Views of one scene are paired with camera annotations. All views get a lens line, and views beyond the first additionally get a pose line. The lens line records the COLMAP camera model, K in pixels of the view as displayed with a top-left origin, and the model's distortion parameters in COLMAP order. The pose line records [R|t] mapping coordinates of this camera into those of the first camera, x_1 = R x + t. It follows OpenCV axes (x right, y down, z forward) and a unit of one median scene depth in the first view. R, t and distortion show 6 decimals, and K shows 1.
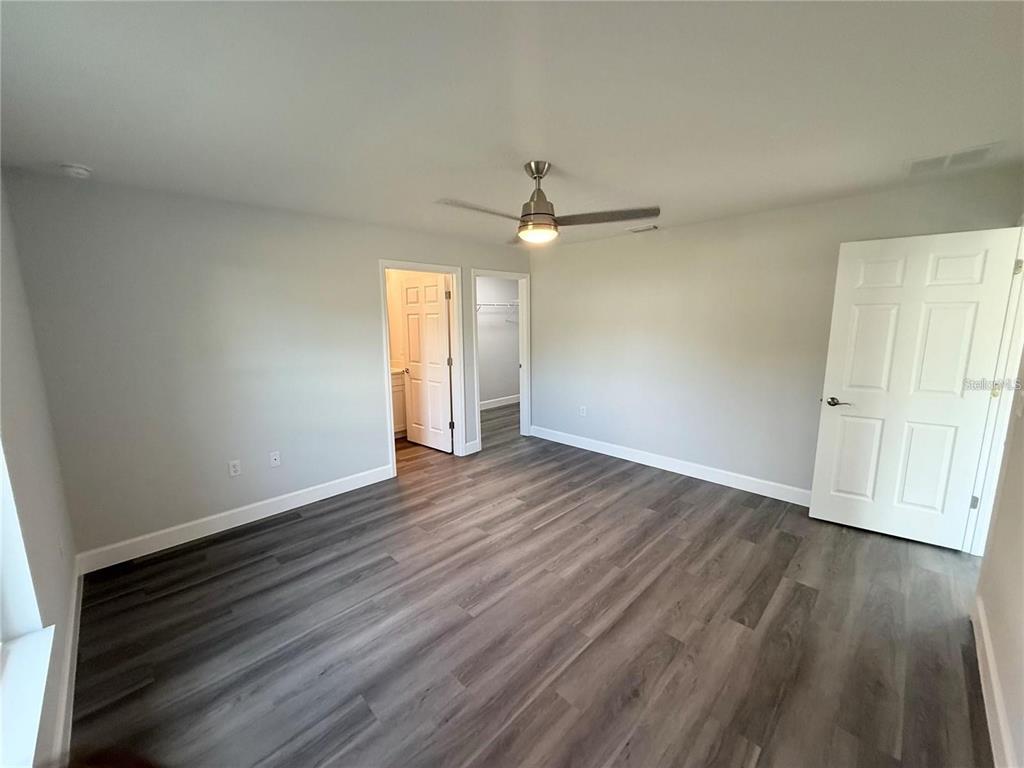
lens RADIAL K [[409.1, 0, 518.4], [0, 409.1, 389.1], [0, 0, 1]] dist [0.006335, 0.000220]
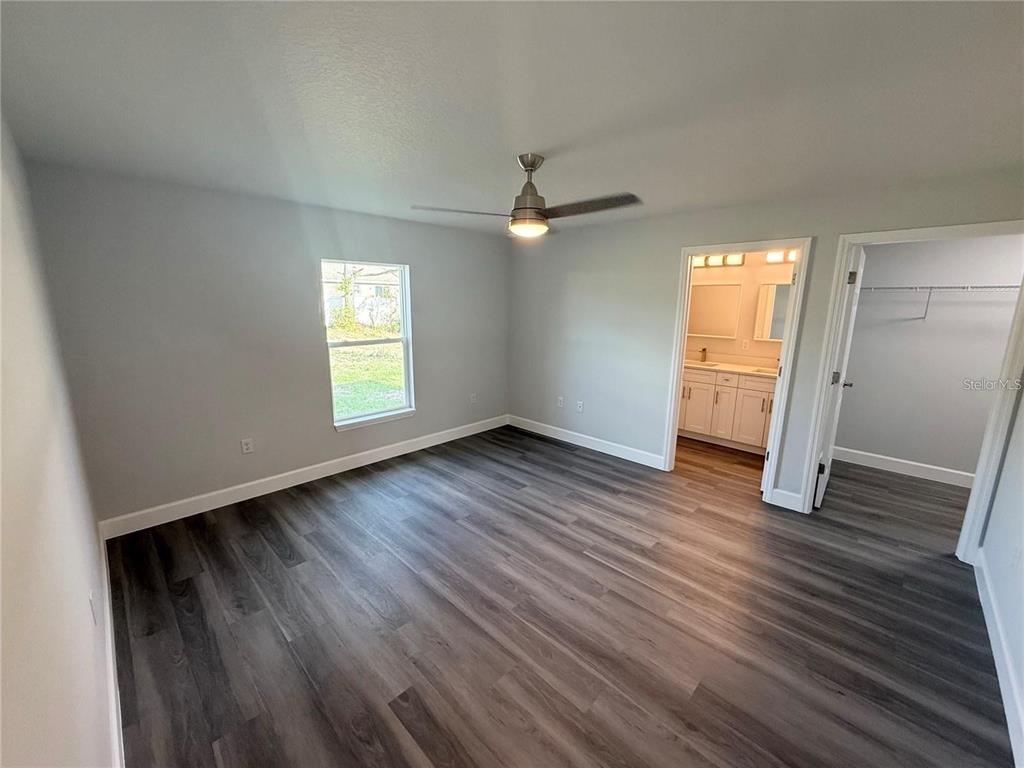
lens RADIAL K [[409.1, 0, 493.8], [0, 409.1, 370.7], [0, 0, 1]] dist [0.006335, 0.000220]
pose [[-0.021409, 0.178885, -0.983637, 0.826410], [-0.181956, 0.966734, 0.179771, -0.157684], [0.983074, 0.182828, 0.011852, 0.708358]]
